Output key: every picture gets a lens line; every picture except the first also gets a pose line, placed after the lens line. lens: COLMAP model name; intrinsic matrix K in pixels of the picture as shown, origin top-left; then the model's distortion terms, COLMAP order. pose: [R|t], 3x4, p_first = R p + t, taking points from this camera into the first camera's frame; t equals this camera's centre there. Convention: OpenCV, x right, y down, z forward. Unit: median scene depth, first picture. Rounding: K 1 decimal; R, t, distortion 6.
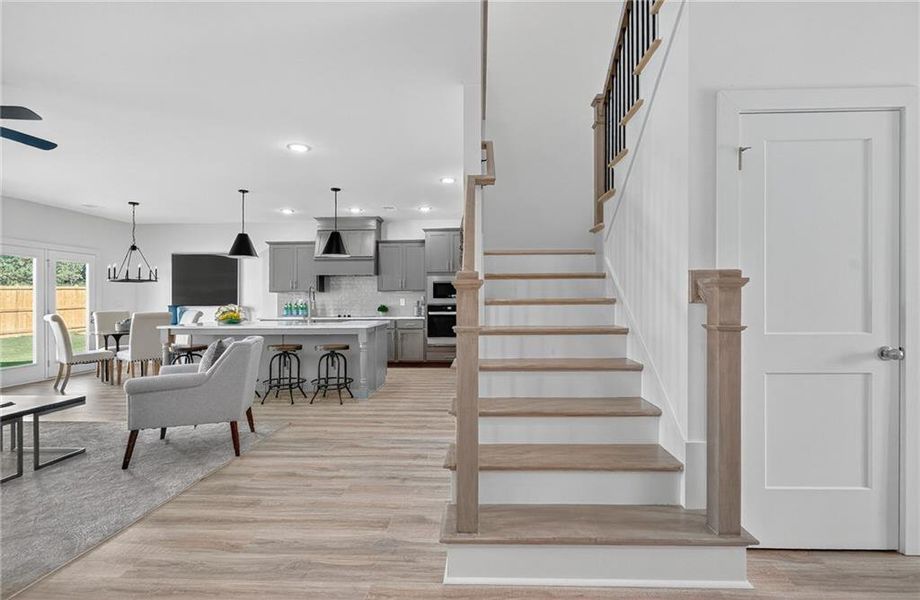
lens RADIAL K [[417.7, 0, 467.1], [0, 417.7, 296.9], [0, 0, 1]] dist [0.003147, 0.000543]
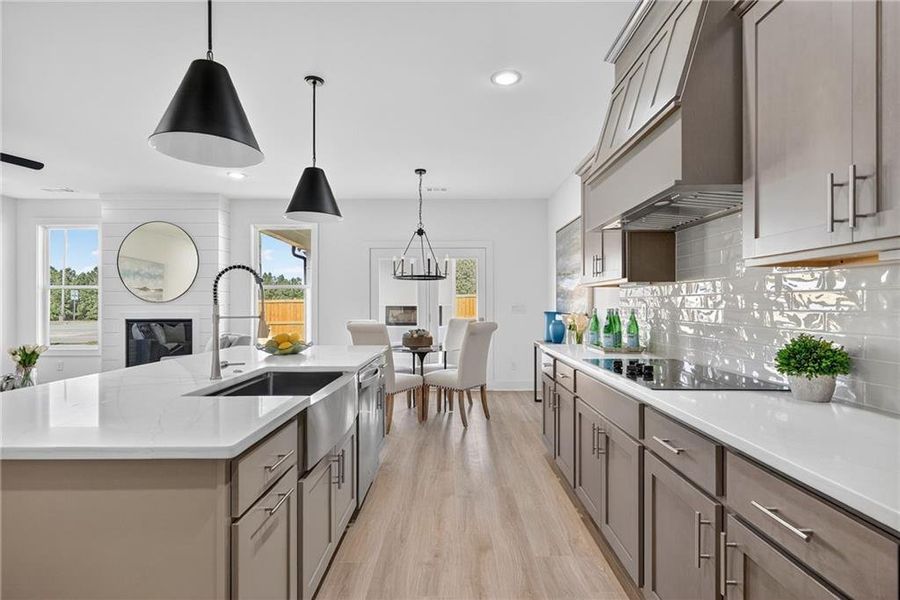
lens RADIAL K [[441.1, 0, 452.9], [0, 441.1, 303.5], [0, 0, 1]] dist [0.000839, 0.001049]
pose [[0.022583, 0.003386, -0.999739, -0.025515], [0.012674, 0.999913, 0.003673, 0.004702], [0.999665, -0.012754, 0.022538, 1.091877]]
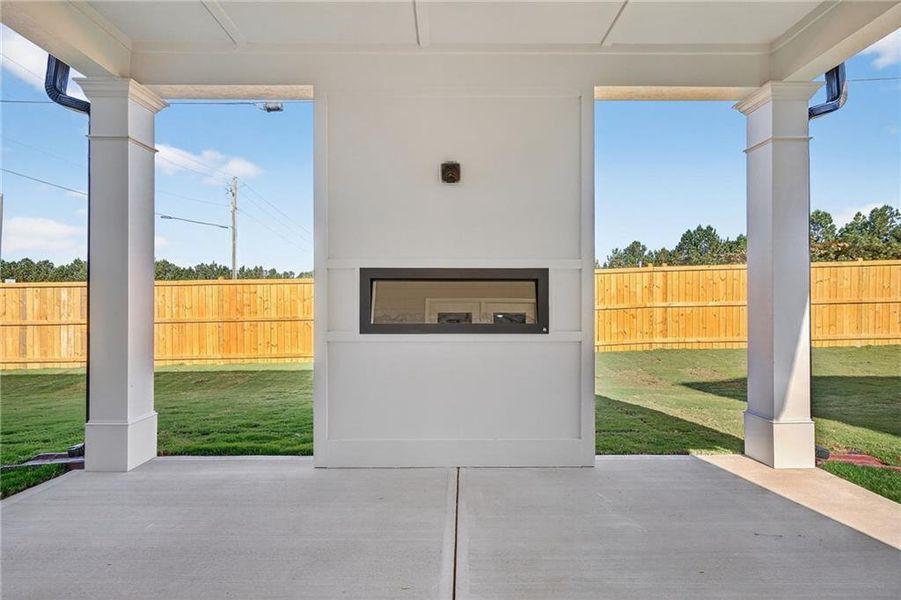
lens RADIAL K [[415.5, 0, 452.5], [0, 415.5, 296.8], [0, 0, 1]] dist [-0.001642, 0.000187]
pose [[0.029583, -0.006303, -0.999542, -1.198791], [0.011040, 0.999921, -0.005979, 0.051873], [0.999501, -0.010858, 0.029650, 0.970516]]
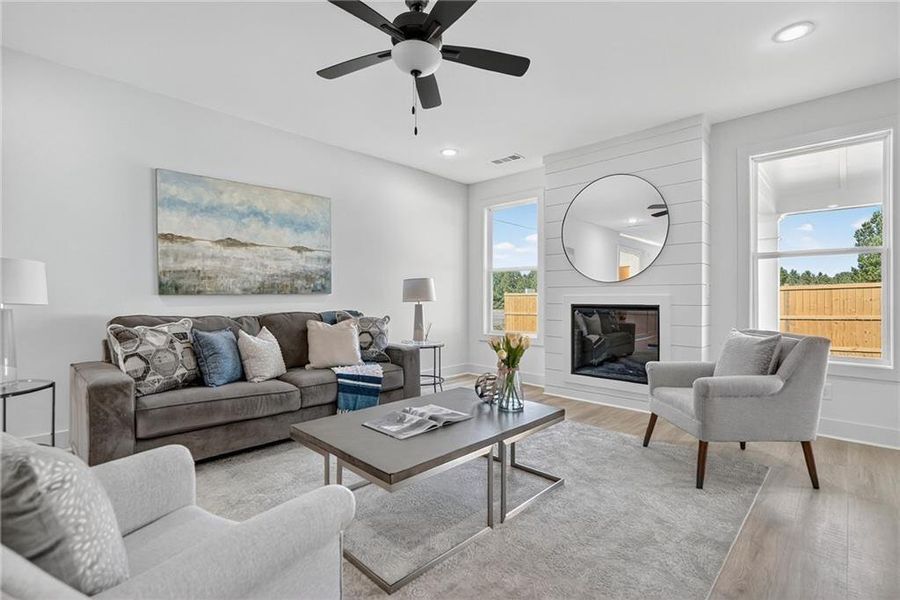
lens RADIAL K [[415.0, 0, 452.0], [0, 415.0, 296.8], [0, 0, 1]] dist [-0.001642, 0.000187]
pose [[-0.678469, -0.000117, -0.734629, -0.332120], [0.008201, 0.999936, -0.007734, 0.024447], [0.734583, -0.011272, -0.678425, 0.734449]]
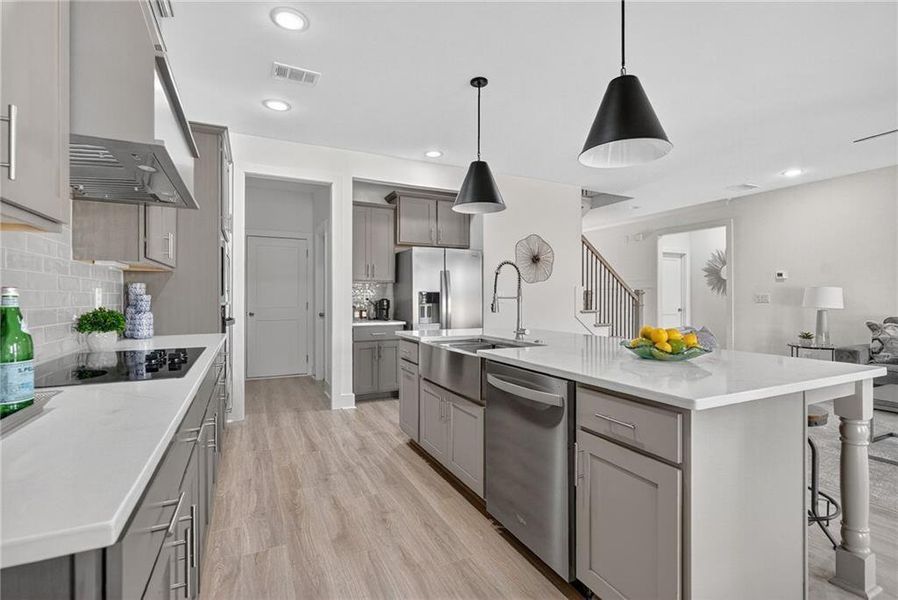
lens RADIAL K [[414.8, 0, 449.0], [0, 414.8, 300.0], [0, 0, 1]] dist [-0.000600, -0.000162]
pose [[-0.457409, 0.003722, 0.889249, -0.721563], [-0.006918, 0.999946, -0.007743, 0.020484], [-0.889230, -0.009694, -0.457358, 1.199415]]
